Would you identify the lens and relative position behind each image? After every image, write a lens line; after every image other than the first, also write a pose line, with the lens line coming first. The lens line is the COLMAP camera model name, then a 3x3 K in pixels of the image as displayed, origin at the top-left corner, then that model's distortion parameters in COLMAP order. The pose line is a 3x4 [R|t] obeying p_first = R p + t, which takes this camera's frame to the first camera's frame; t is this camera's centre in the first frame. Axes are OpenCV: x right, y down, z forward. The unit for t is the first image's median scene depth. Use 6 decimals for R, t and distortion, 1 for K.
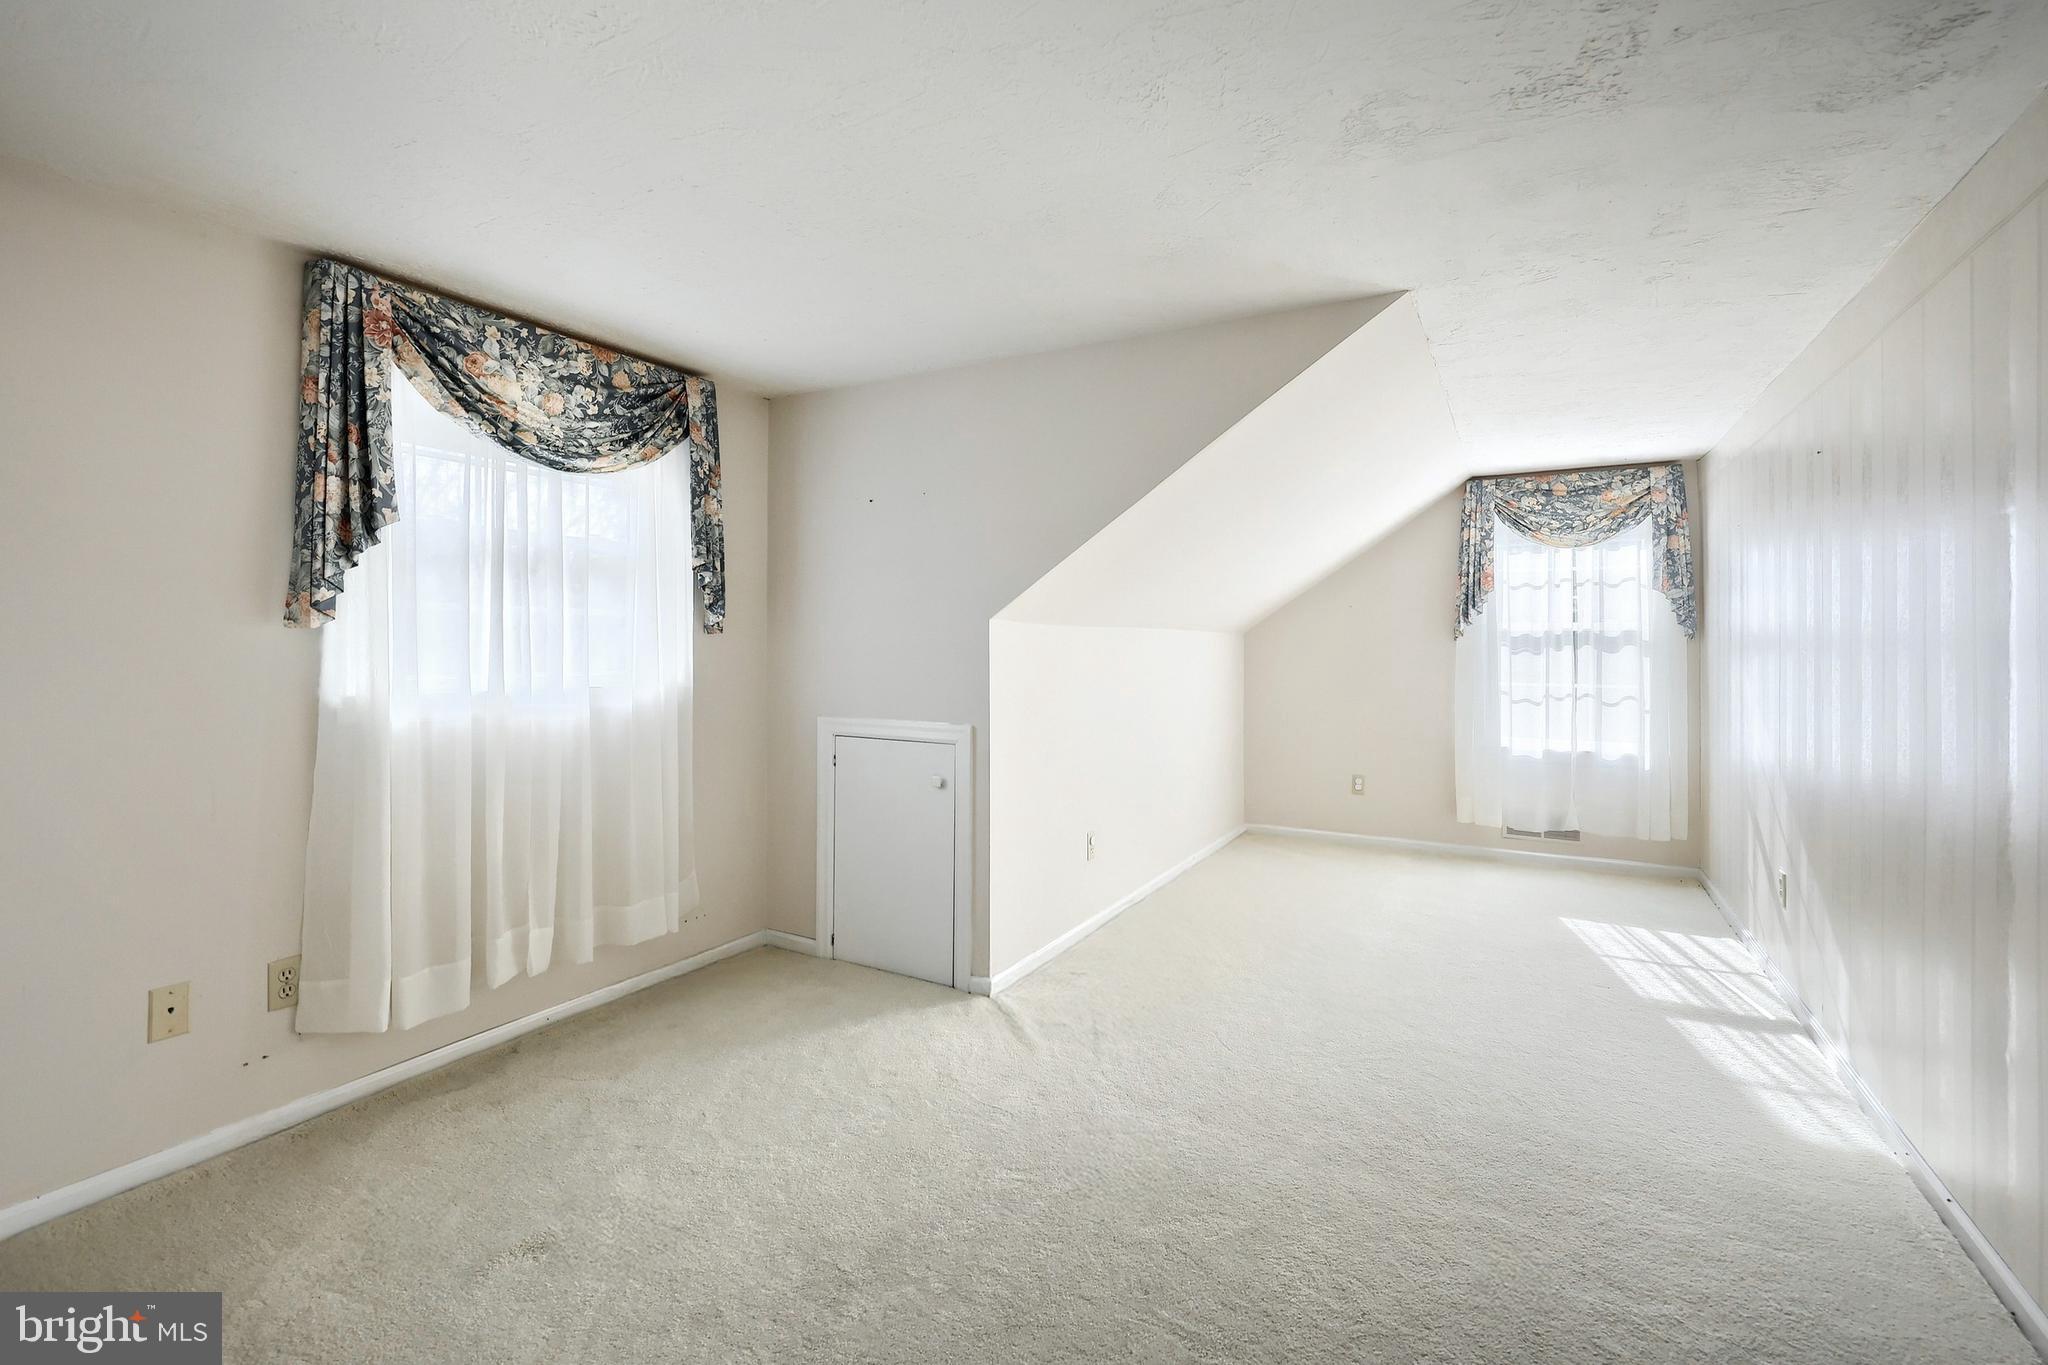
lens RADIAL K [[853.3, 0, 1016.2], [0, 853.3, 665.8], [0, 0, 1]] dist [0.000706, 0.000181]
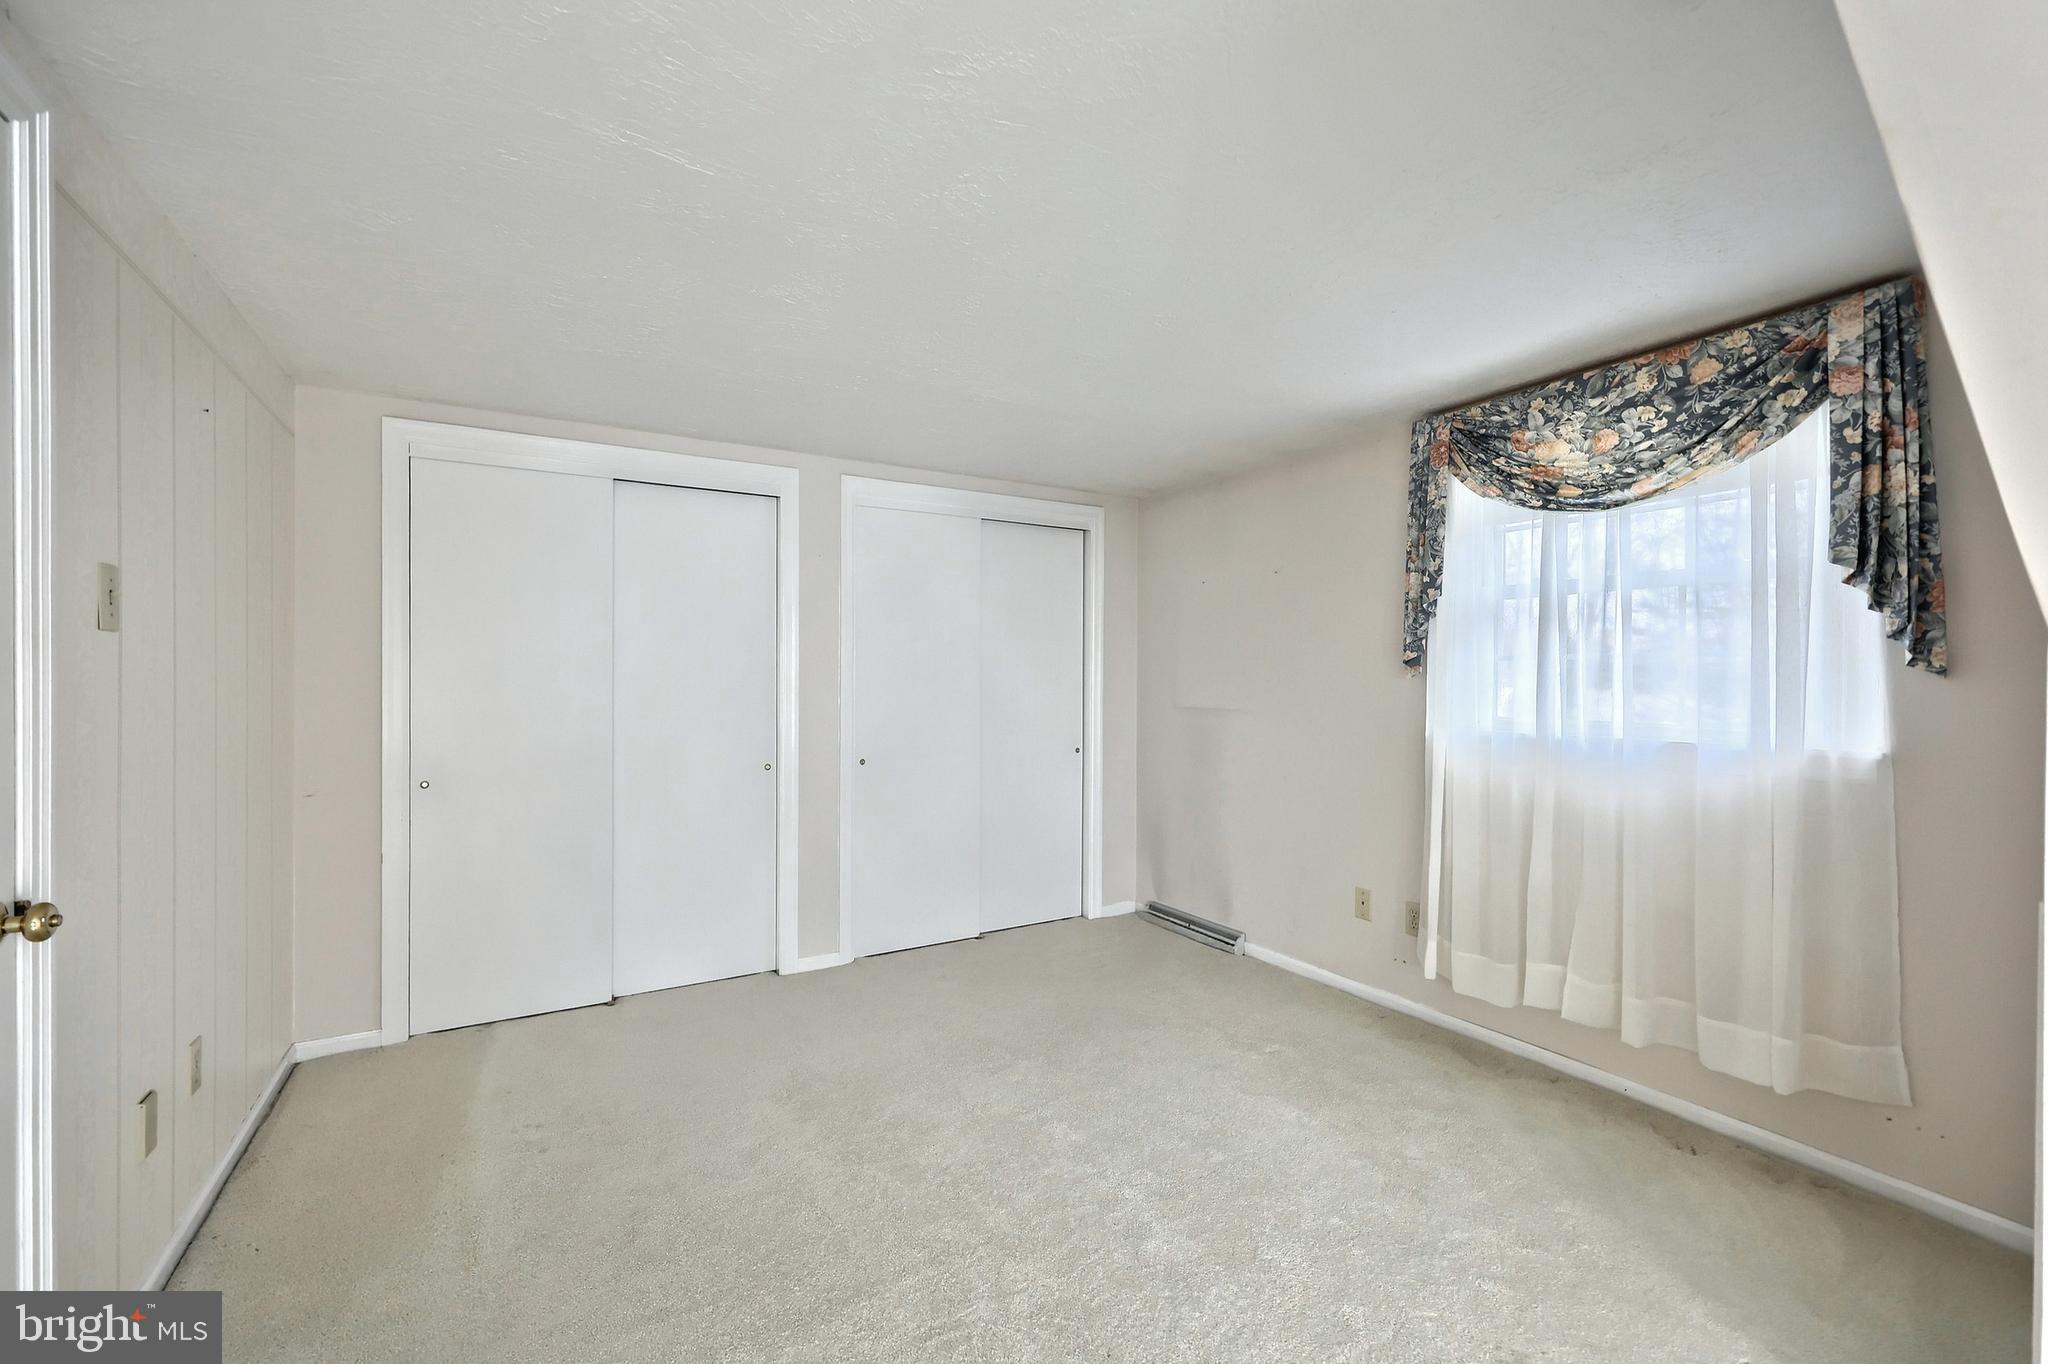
lens RADIAL K [[831.1, 0, 1018.8], [0, 831.1, 682.9], [0, 0, 1]] dist [0.000881, 0.000181]
pose [[-0.468297, 0.005899, -0.883551, 0.599053], [-0.019634, 0.999661, 0.017080, -0.038704], [0.883353, 0.025346, -0.468023, 0.870490]]
